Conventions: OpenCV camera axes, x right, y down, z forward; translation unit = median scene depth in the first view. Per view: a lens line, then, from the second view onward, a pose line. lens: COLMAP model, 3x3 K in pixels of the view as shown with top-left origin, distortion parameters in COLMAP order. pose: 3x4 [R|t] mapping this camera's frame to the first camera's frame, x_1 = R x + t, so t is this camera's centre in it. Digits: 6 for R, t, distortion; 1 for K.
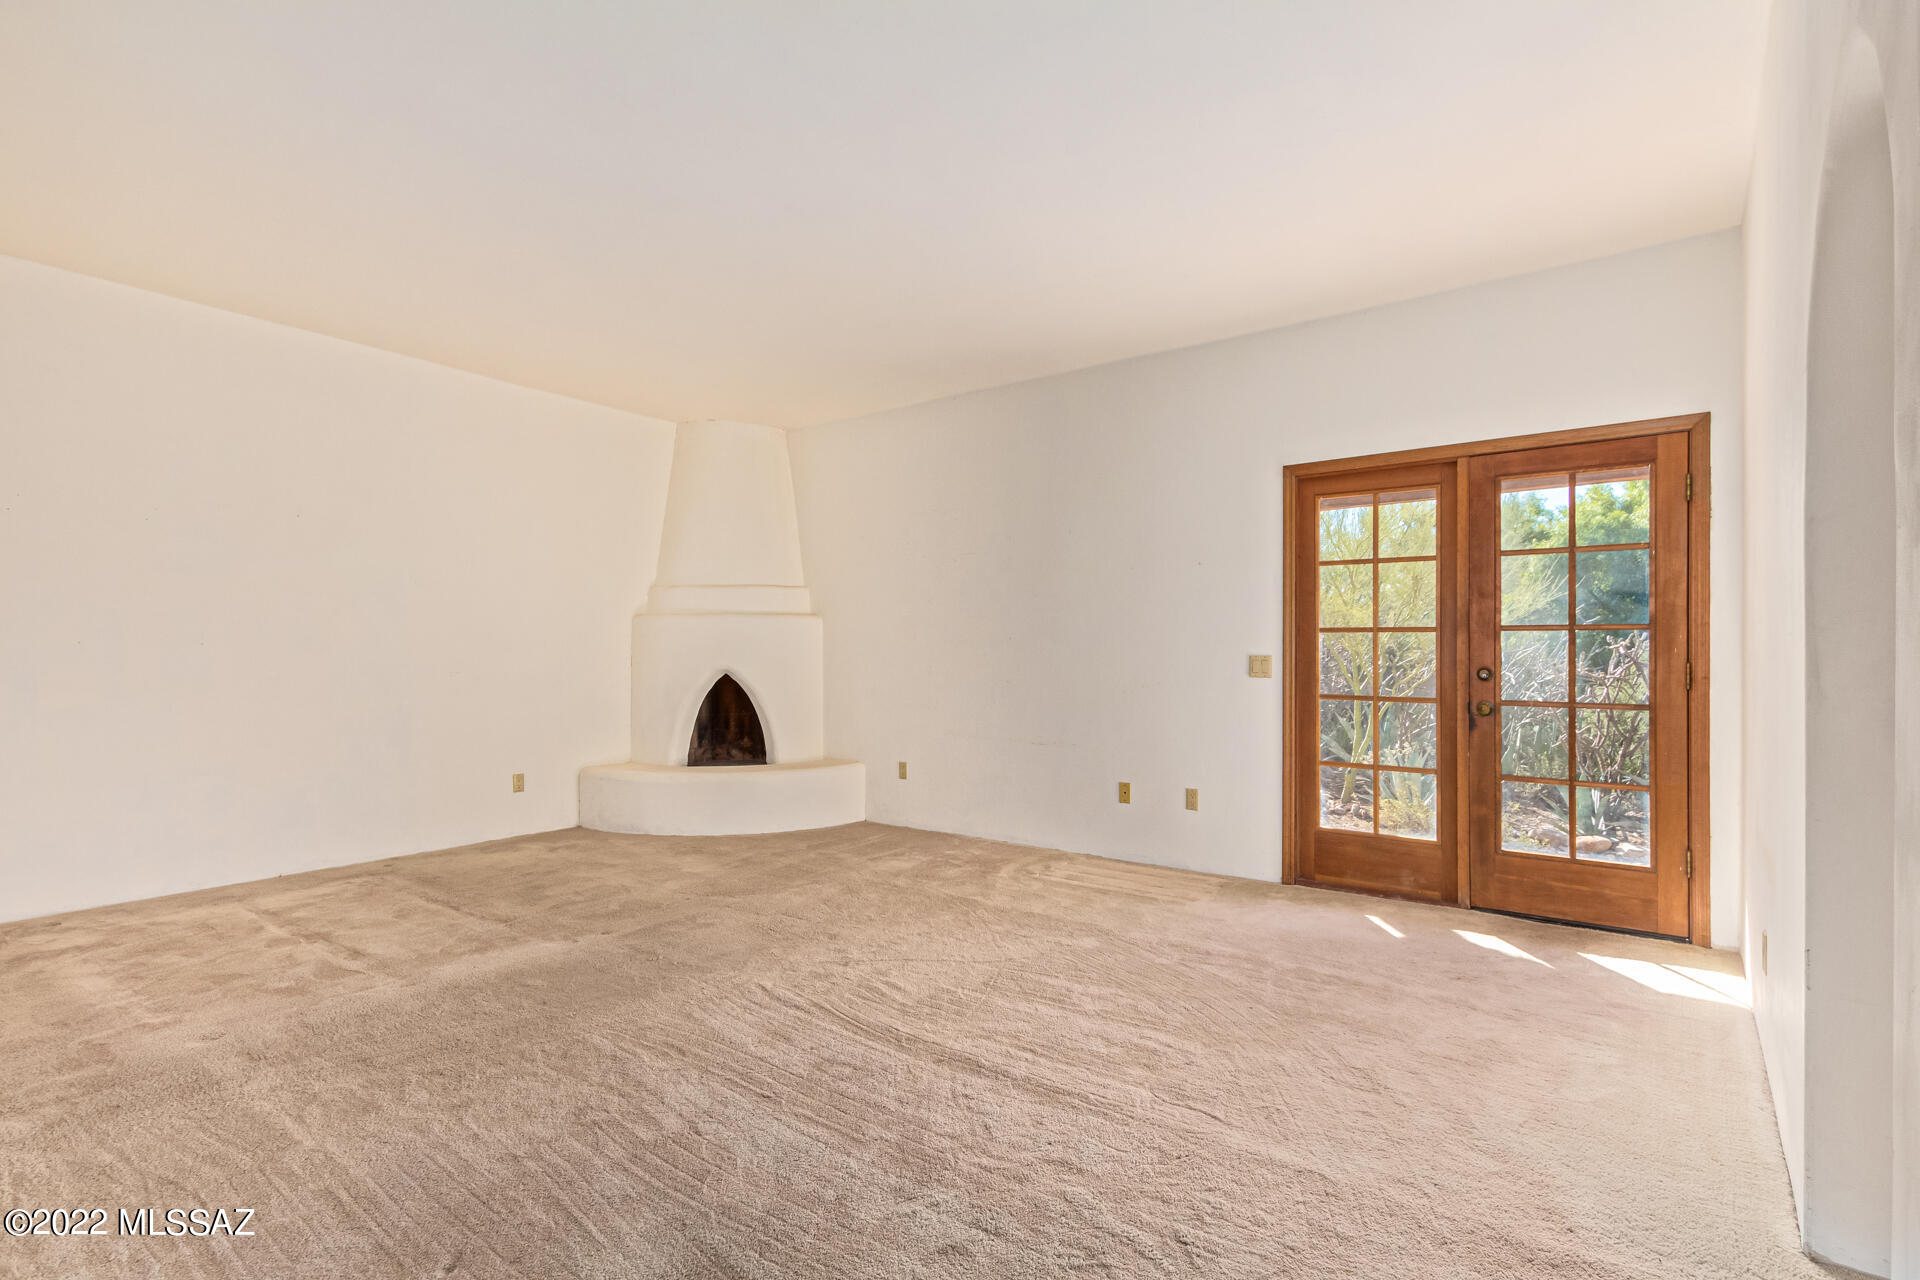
lens RADIAL K [[920.8, 0, 960.0], [0, 920.8, 640.0], [0, 0, 1]] dist [-0.000269, -0.000068]
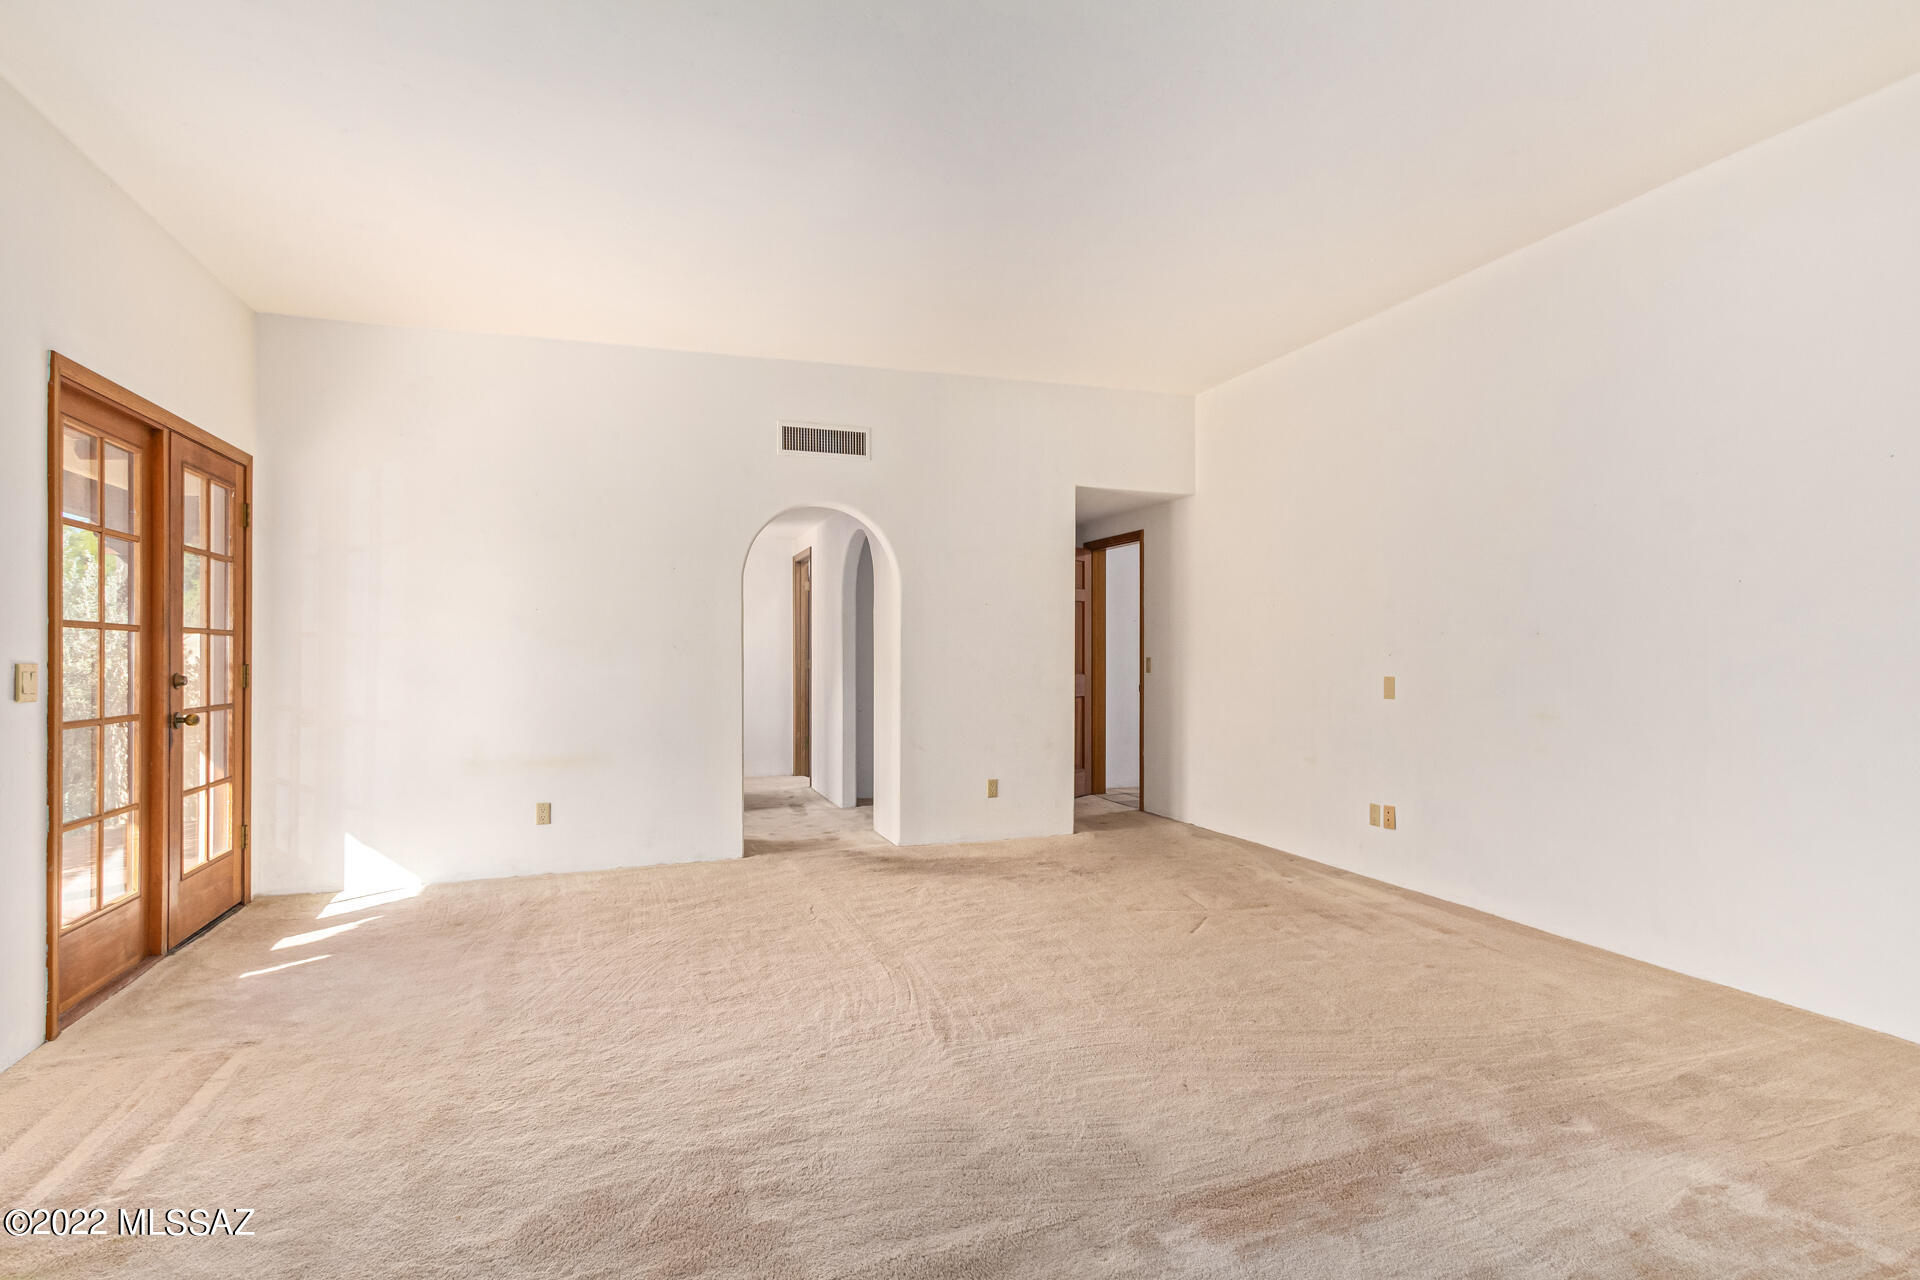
lens RADIAL K [[920.8, 0, 960.0], [0, 920.8, 640.0], [0, 0, 1]] dist [-0.000269, -0.000068]
pose [[-0.831831, 0.005412, 0.555003, -0.520514], [-0.001575, 0.999925, -0.012111, 0.008344], [-0.555027, -0.010949, -0.831760, 1.272772]]
